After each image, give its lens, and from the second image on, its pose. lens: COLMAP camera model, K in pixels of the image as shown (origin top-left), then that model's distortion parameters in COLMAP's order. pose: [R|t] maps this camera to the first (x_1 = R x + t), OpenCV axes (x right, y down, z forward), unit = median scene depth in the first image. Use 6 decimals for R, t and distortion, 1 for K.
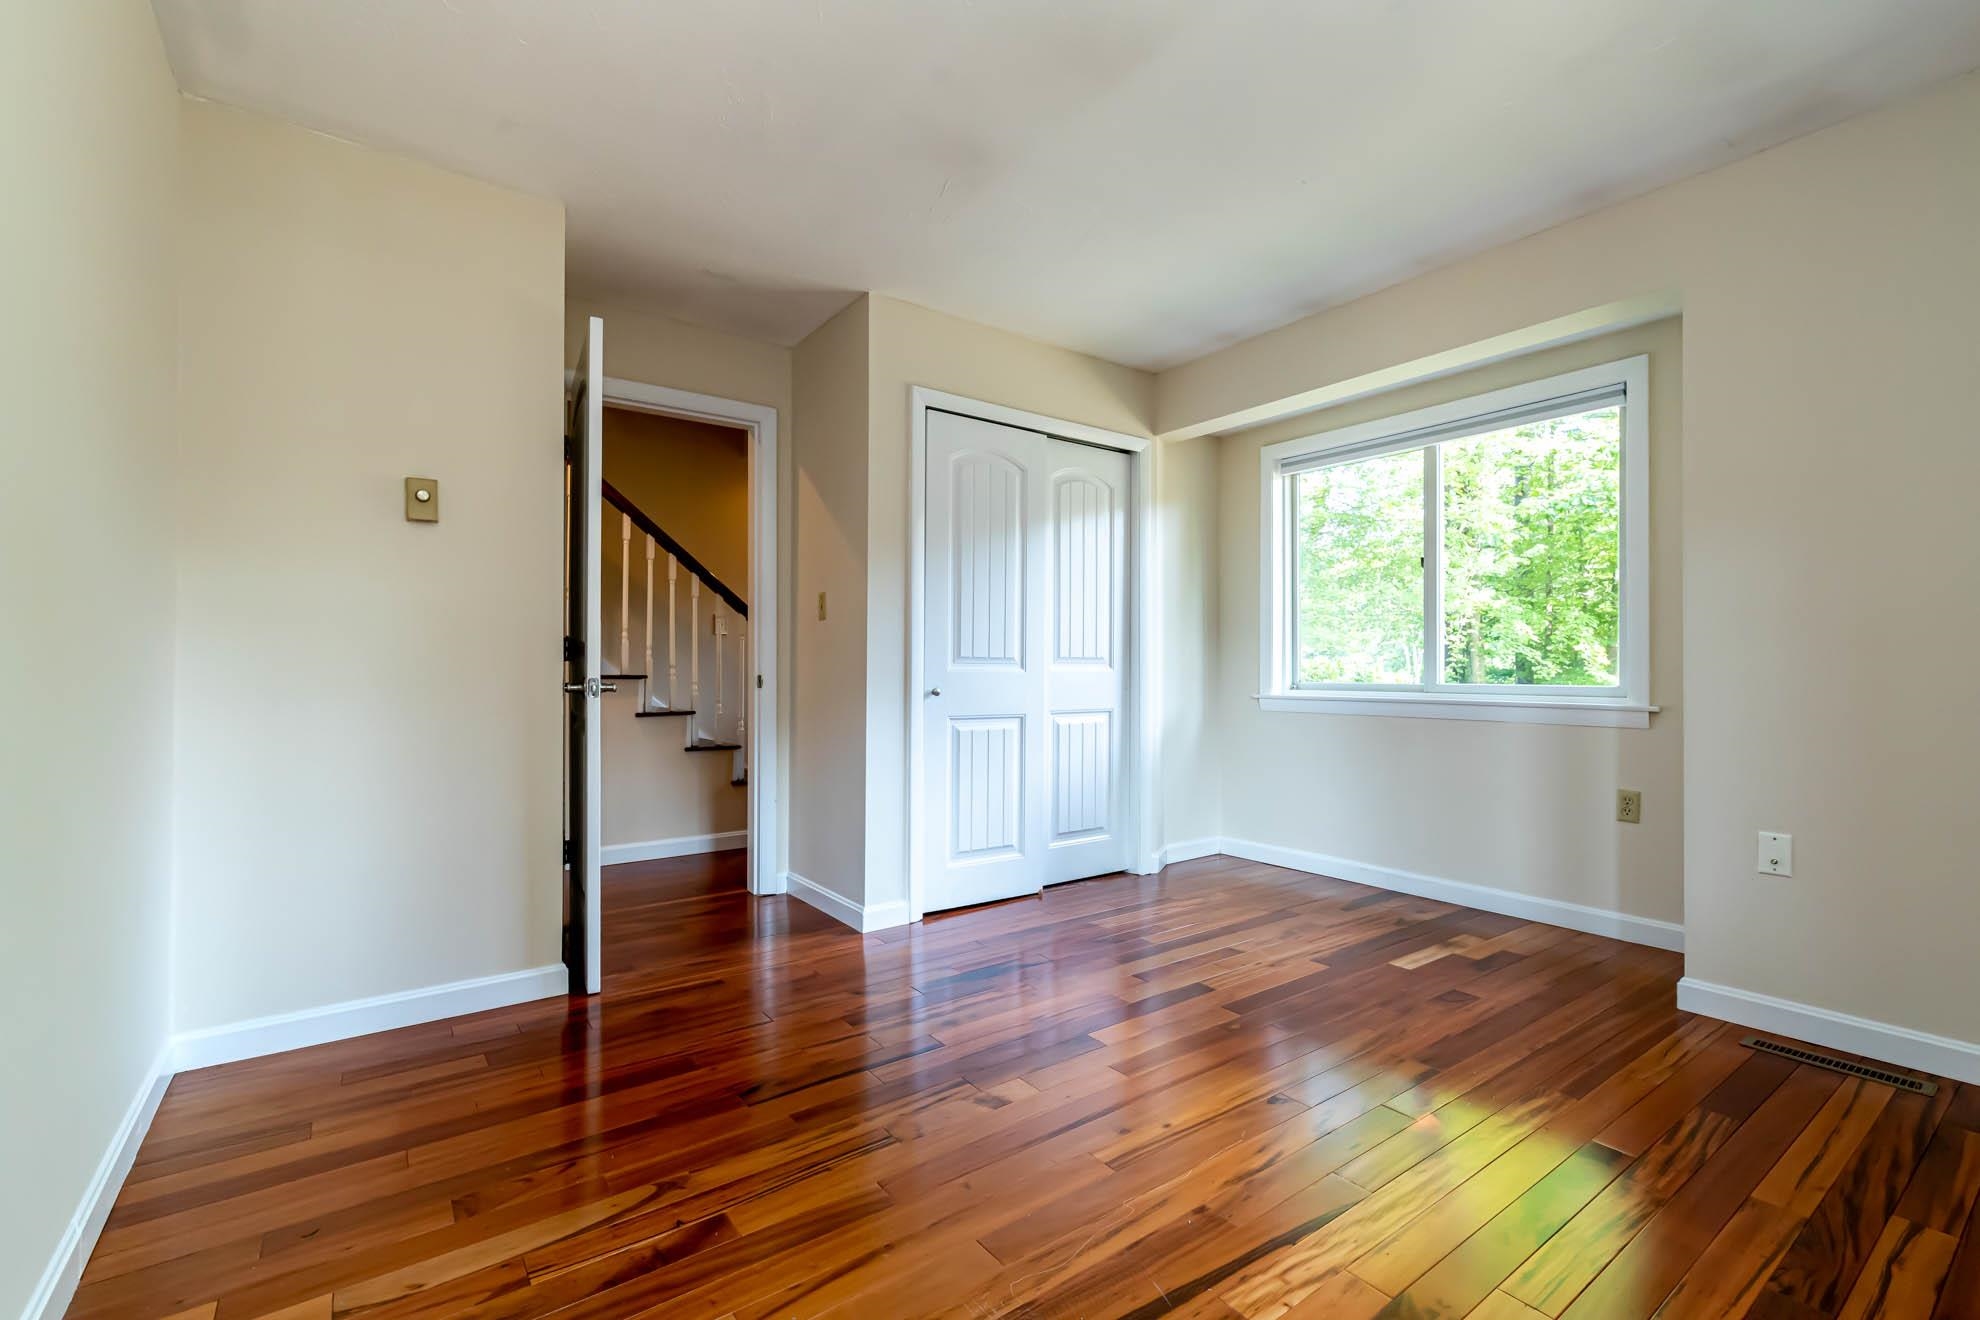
lens RADIAL K [[860.7, 0, 982.3], [0, 860.7, 661.6], [0, 0, 1]] dist [0.002779, -0.000293]
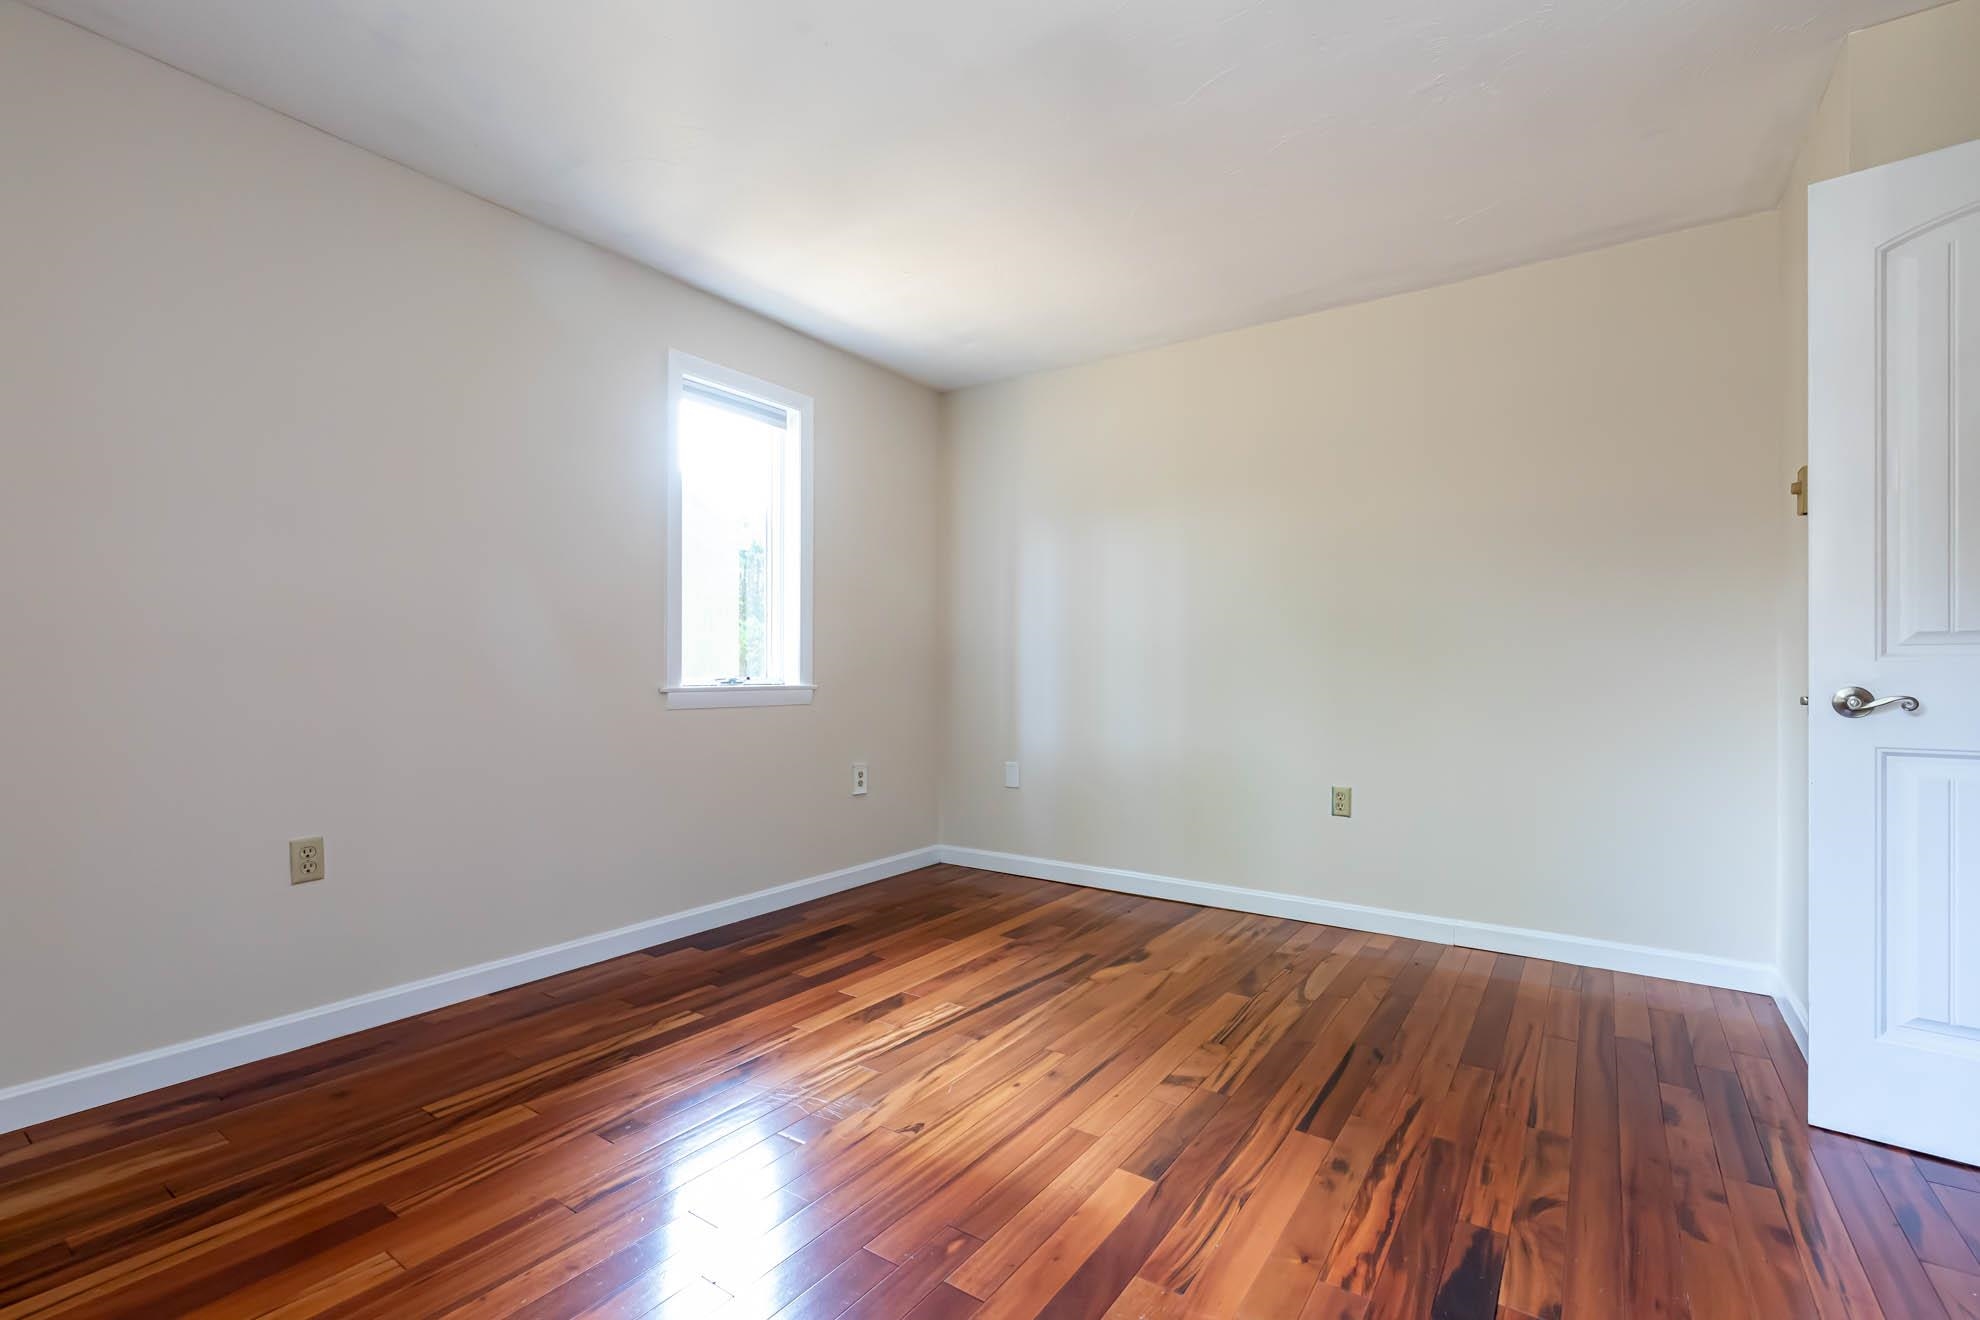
lens RADIAL K [[860.7, 0, 1023.7], [0, 860.7, 677.4], [0, 0, 1]] dist [0.002779, -0.000293]
pose [[-0.936577, -0.002103, -0.350457, 0.373664], [-0.000530, 0.999989, -0.004585, 0.013337], [0.350463, -0.004108, -0.936568, 1.281885]]
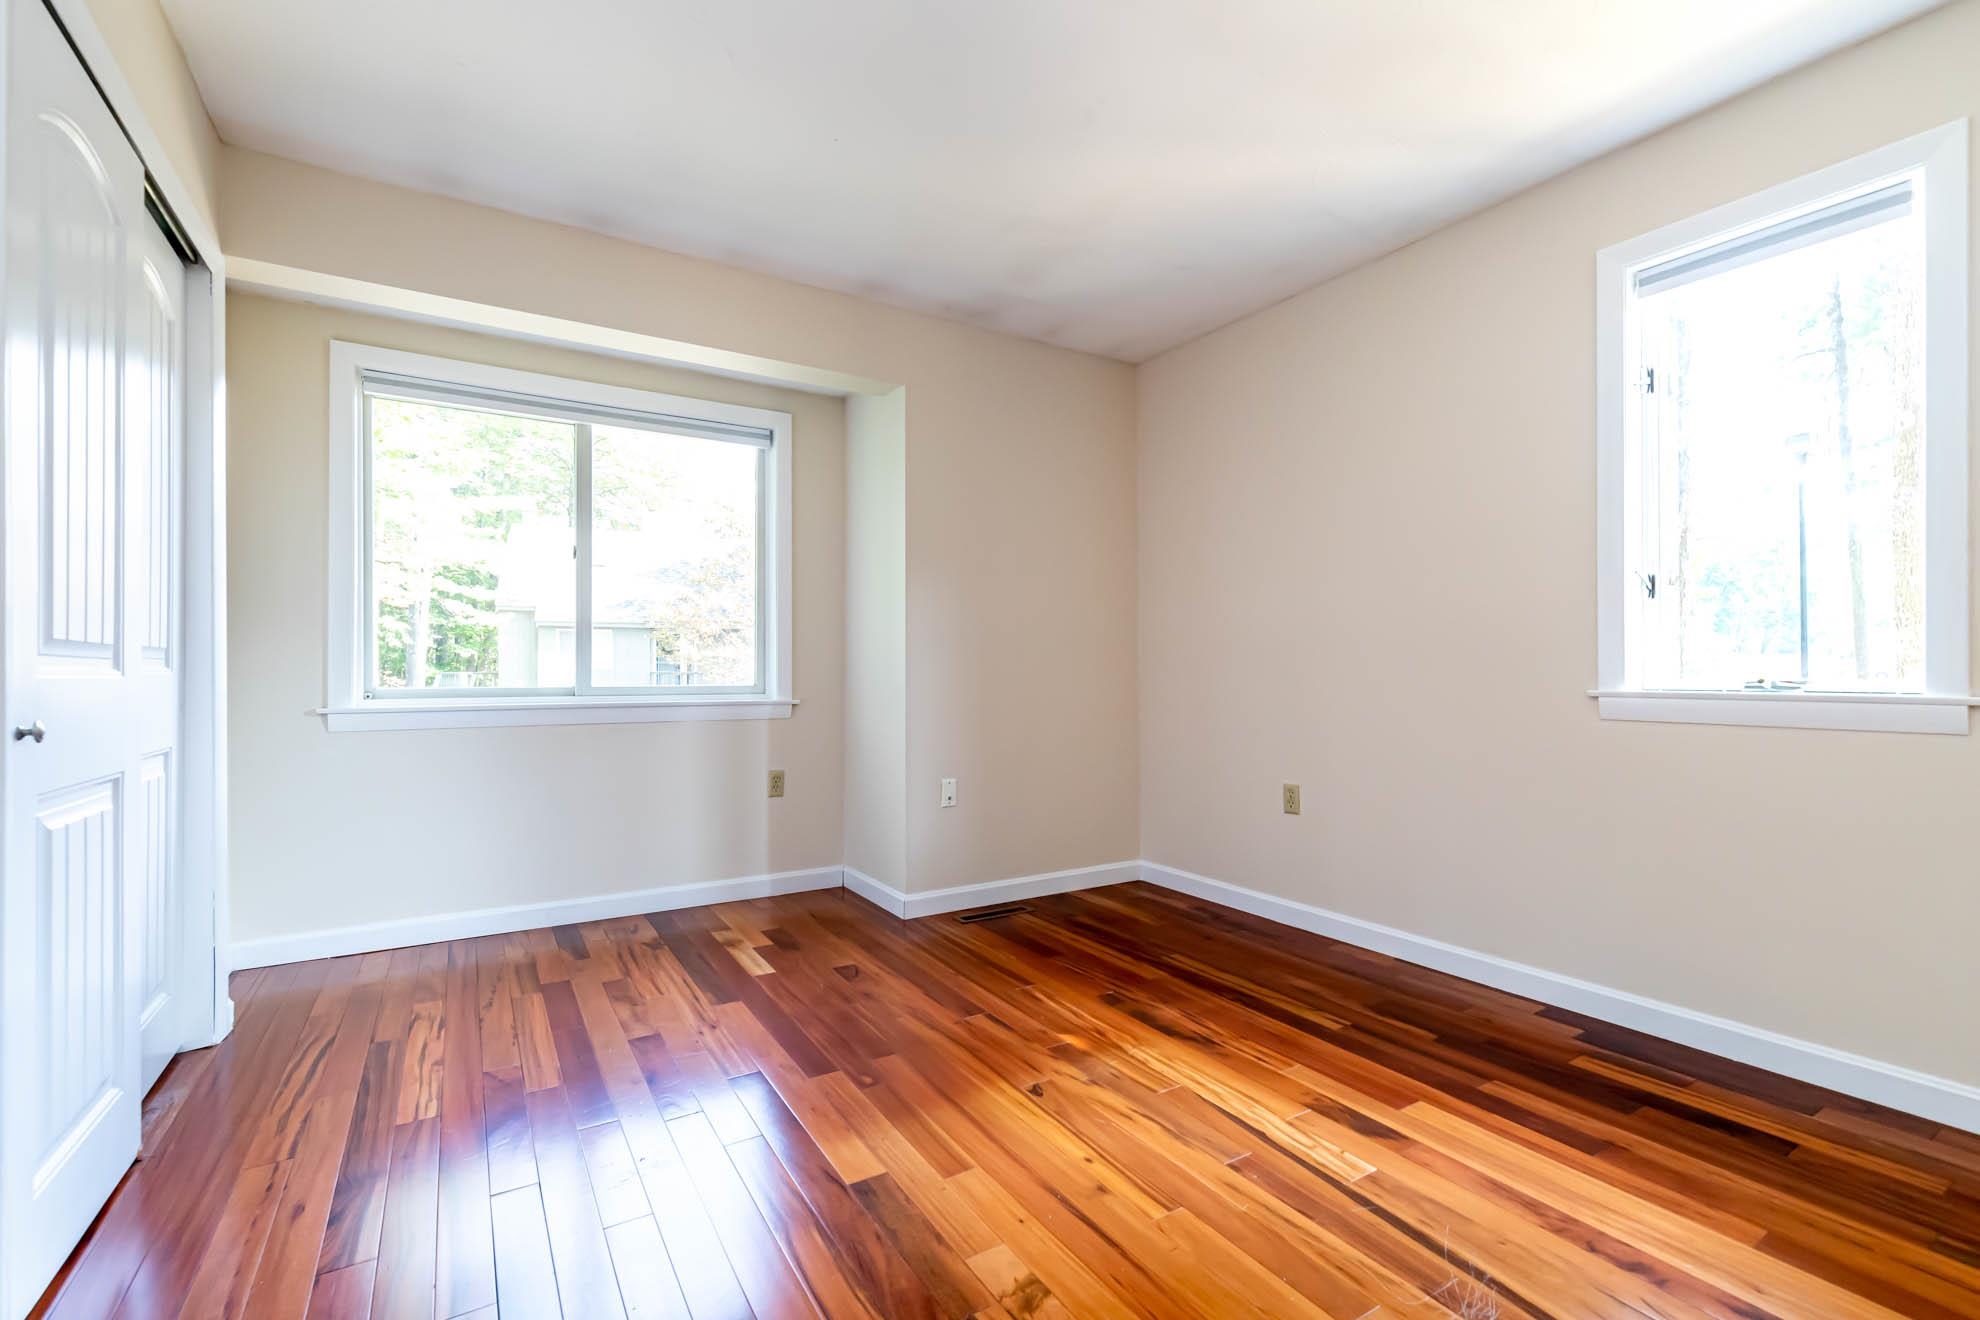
lens RADIAL K [[860.7, 0, 980.6], [0, 860.7, 668.5], [0, 0, 1]] dist [0.002779, -0.000293]
pose [[0.078524, 0.001782, 0.996911, -0.453905], [-0.008096, 0.999967, -0.001150, 0.006321], [-0.996879, -0.007981, 0.078536, 0.658213]]
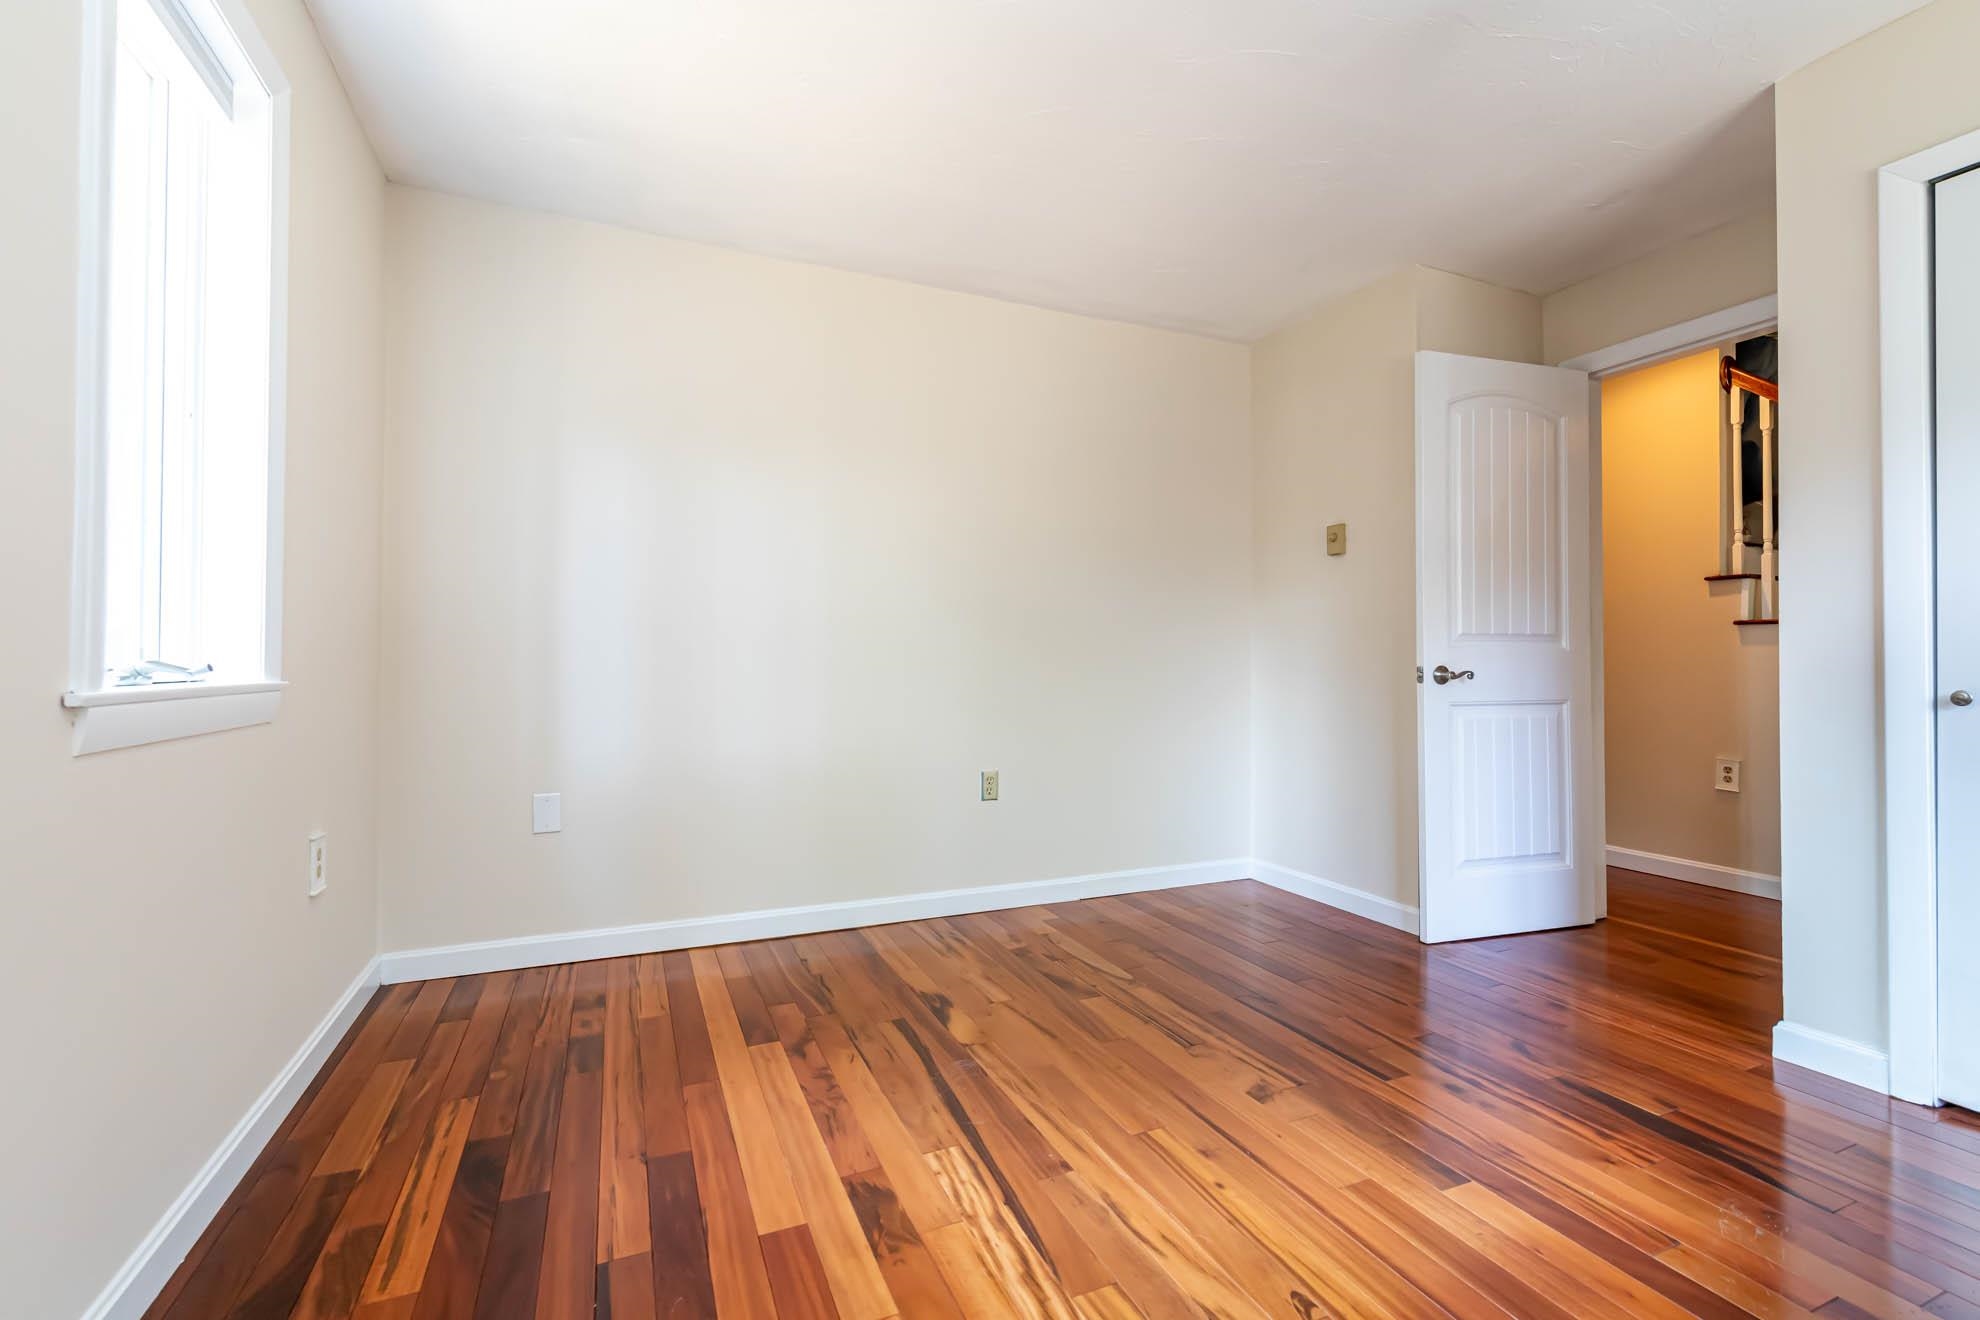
lens RADIAL K [[860.7, 0, 988.1], [0, 860.7, 646.6], [0, 0, 1]] dist [0.002779, -0.000293]
pose [[-0.214853, -0.016206, -0.976512, 0.699490], [0.006407, 0.999817, -0.018002, 0.009626], [0.976625, -0.010124, -0.214710, 0.606220]]
